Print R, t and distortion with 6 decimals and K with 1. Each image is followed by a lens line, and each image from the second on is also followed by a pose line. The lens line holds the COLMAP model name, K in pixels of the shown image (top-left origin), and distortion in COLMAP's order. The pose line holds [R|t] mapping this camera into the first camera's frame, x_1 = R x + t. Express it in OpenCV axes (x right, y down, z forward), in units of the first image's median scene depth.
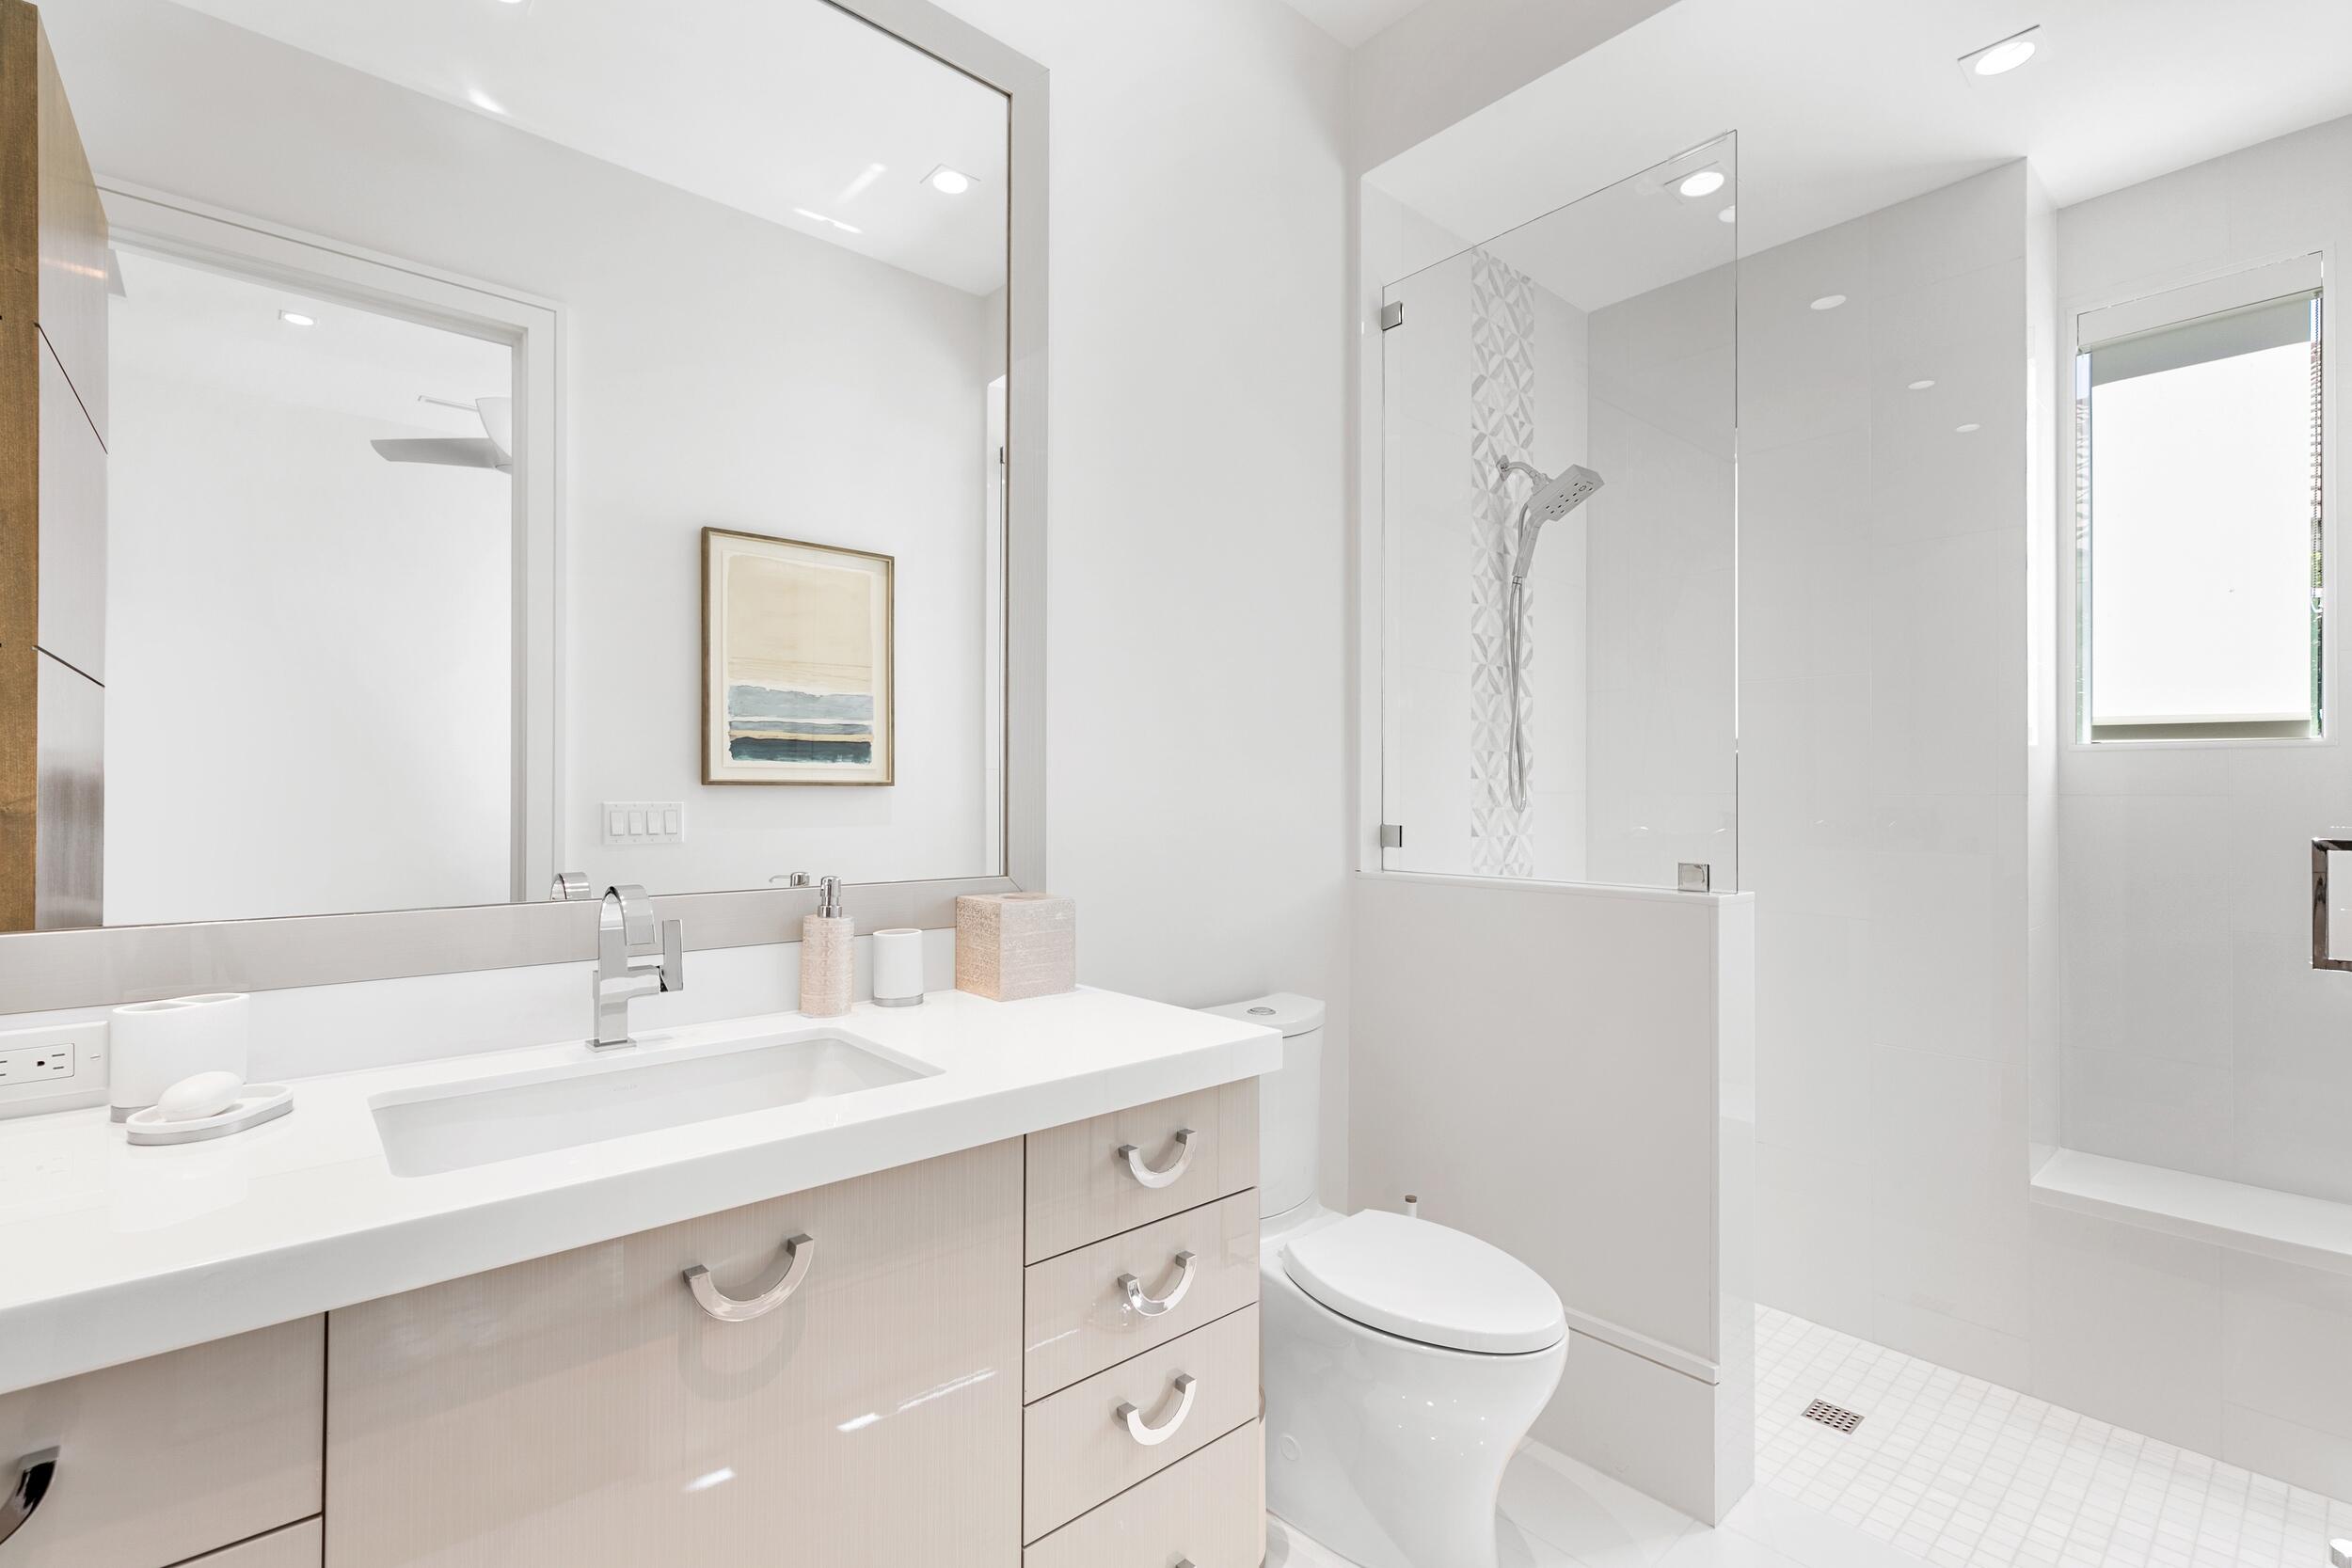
lens RADIAL K [[1049.4, 0, 1173.3], [0, 1049.4, 790.3], [0, 0, 1]] dist [0.001822, 0.000037]
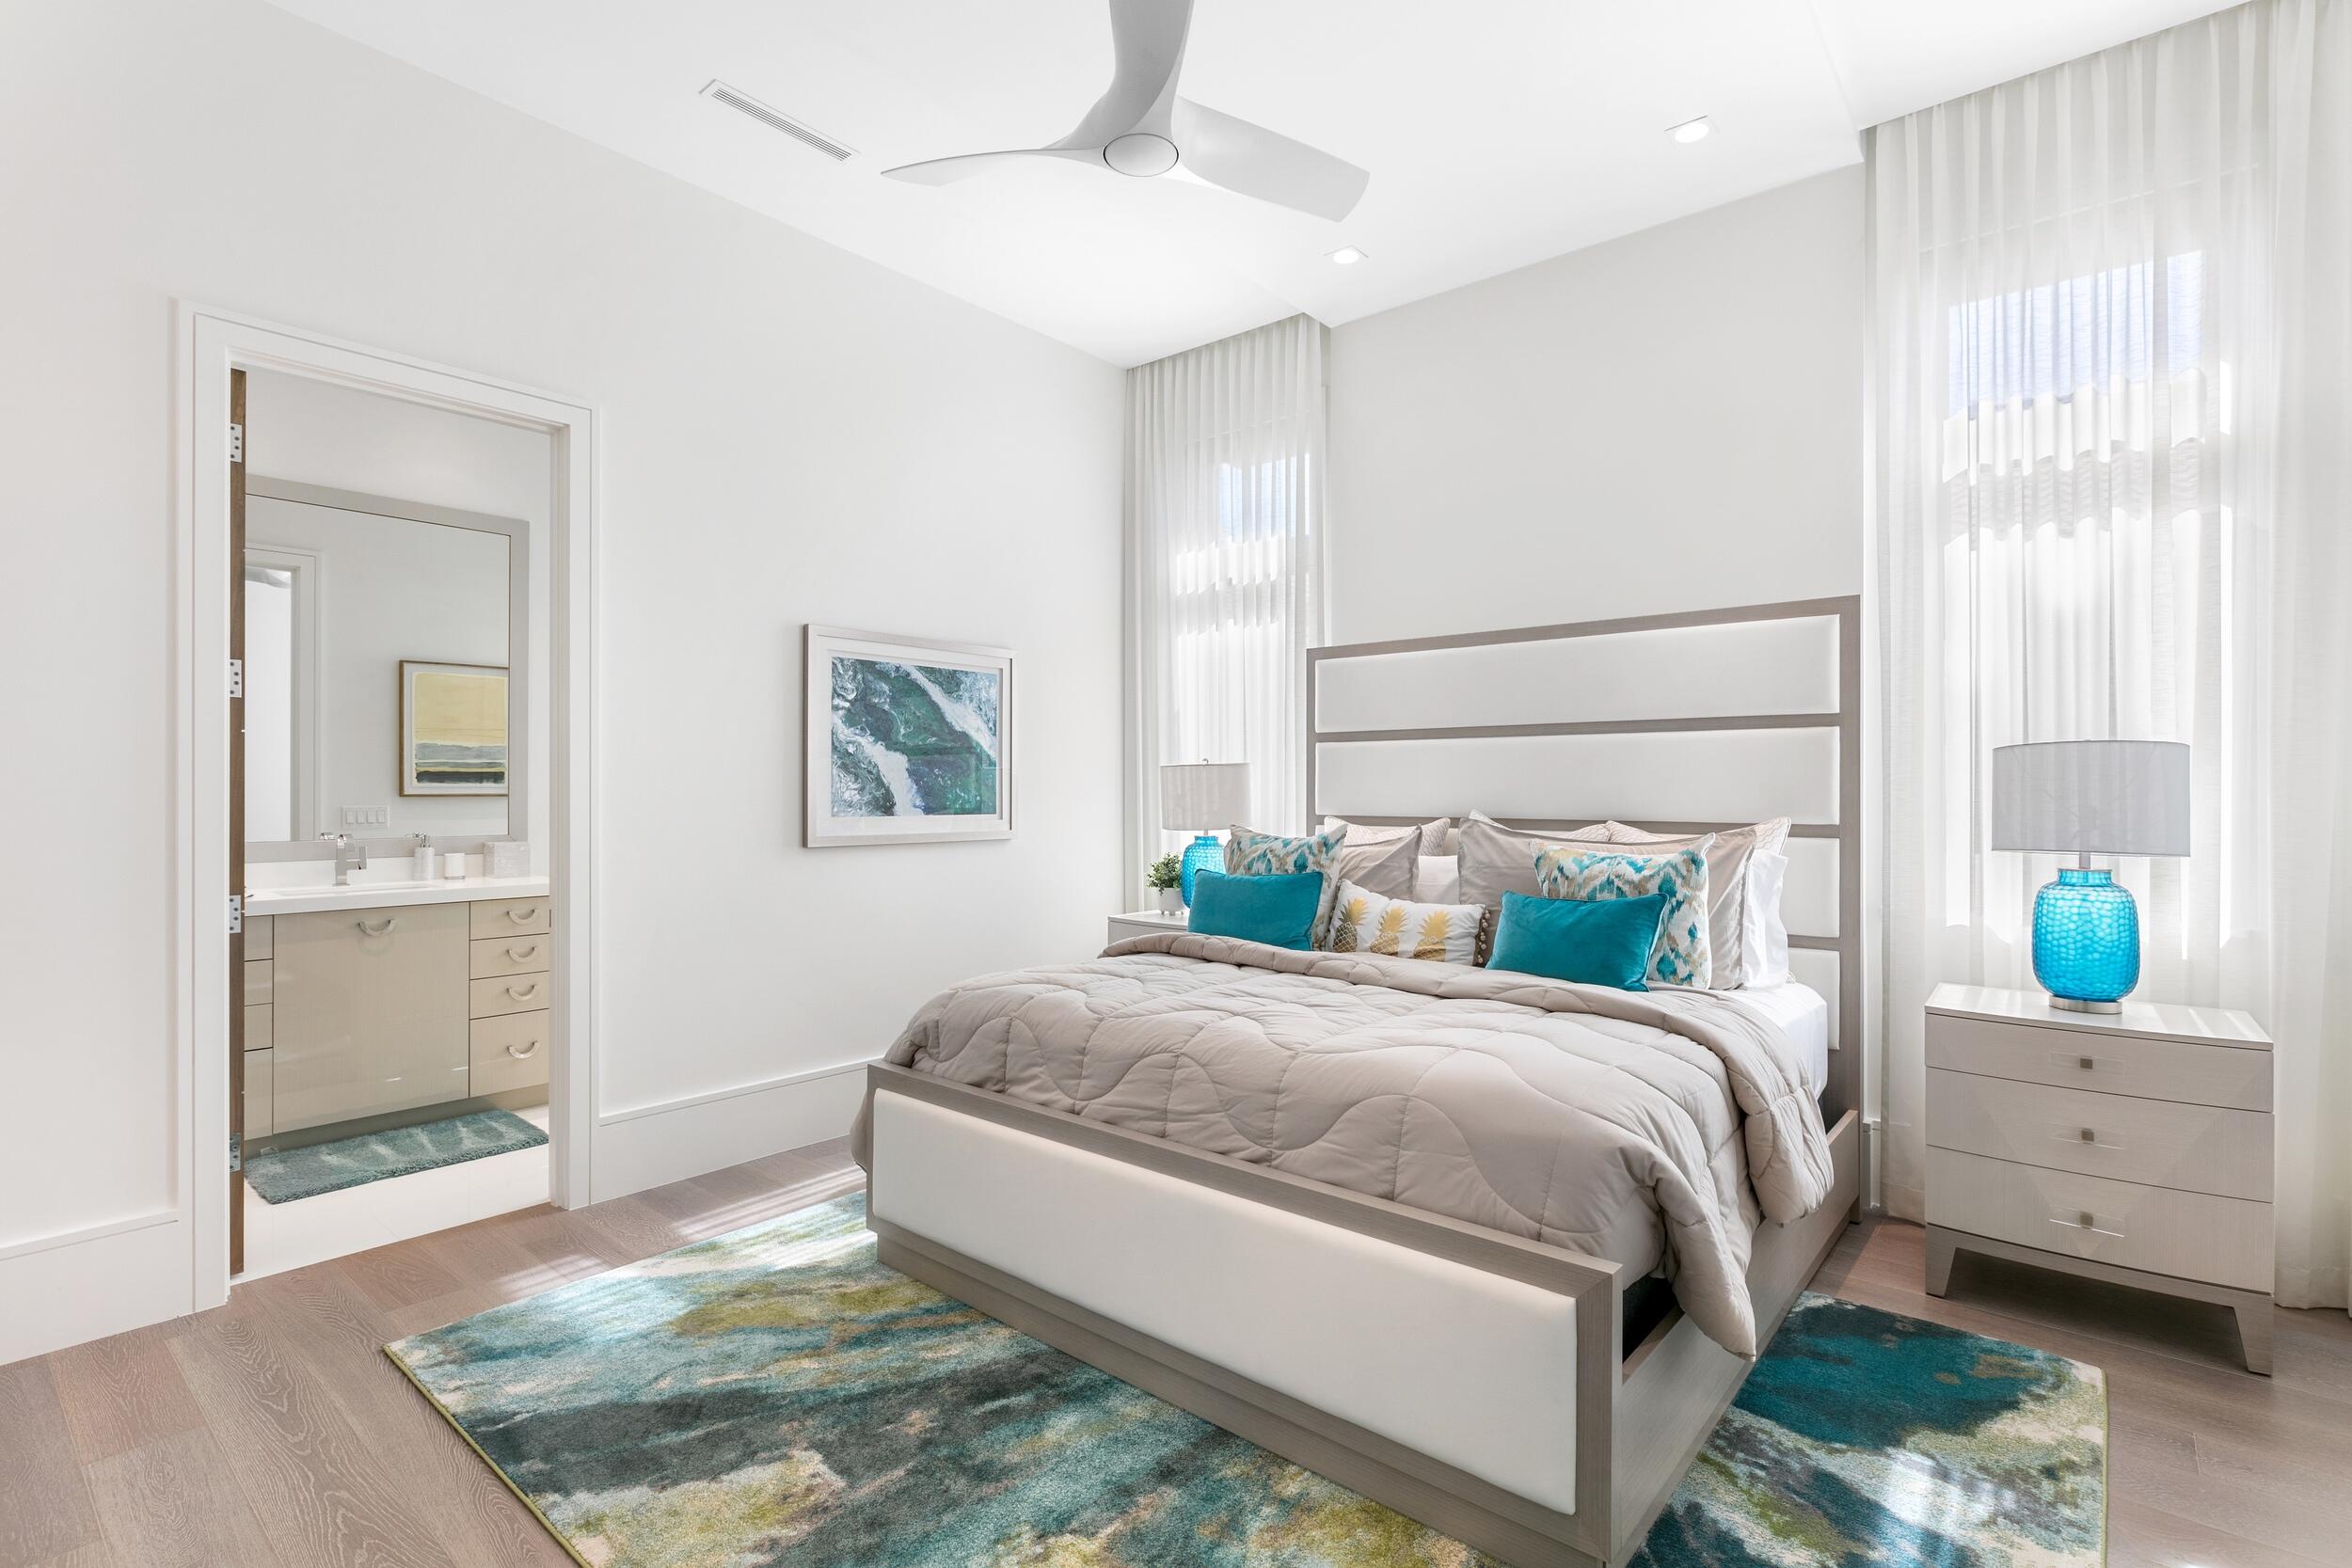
lens RADIAL K [[1112.7, 0, 1179.2], [0, 1112.7, 781.8], [0, 0, 1]] dist [-0.000433, -0.000055]
pose [[0.989894, -0.002749, 0.141782, 0.650749], [0.002761, 0.999996, 0.000114, -0.028362], [-0.141782, 0.000279, 0.989898, -1.169948]]
